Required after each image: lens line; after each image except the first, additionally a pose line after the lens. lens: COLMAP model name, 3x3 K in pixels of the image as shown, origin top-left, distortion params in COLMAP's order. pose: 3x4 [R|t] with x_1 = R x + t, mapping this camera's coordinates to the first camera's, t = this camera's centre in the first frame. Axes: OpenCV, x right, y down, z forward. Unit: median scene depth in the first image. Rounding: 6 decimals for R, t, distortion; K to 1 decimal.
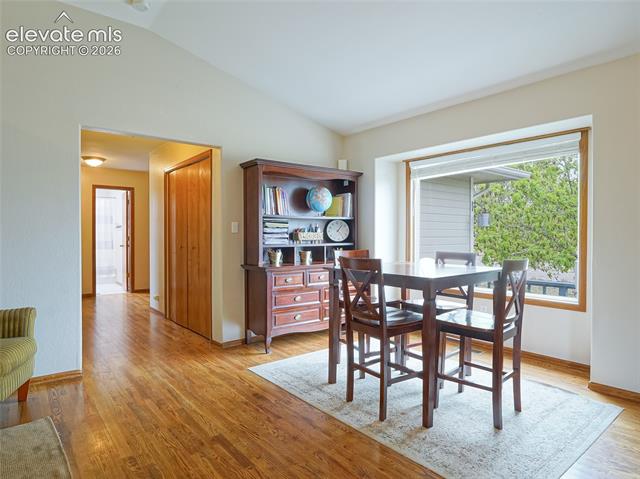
lens RADIAL K [[390.5, 0, 330.1], [0, 390.5, 241.3], [0, 0, 1]] dist [-0.003612, -0.000955]
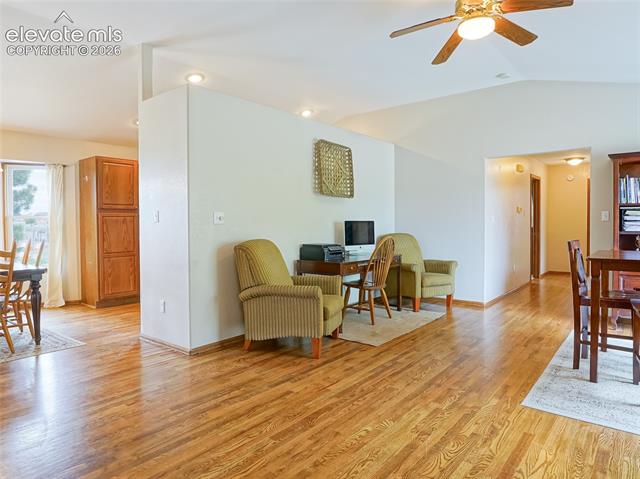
lens RADIAL K [[416.3, 0, 321.0], [0, 416.3, 229.3], [0, 0, 1]] dist [-0.003522, -0.002134]
pose [[0.203684, 0.013545, -0.978943, 1.114482], [-0.004879, 0.999906, 0.012820, -0.011948], [0.979024, 0.002165, 0.203731, -0.081618]]
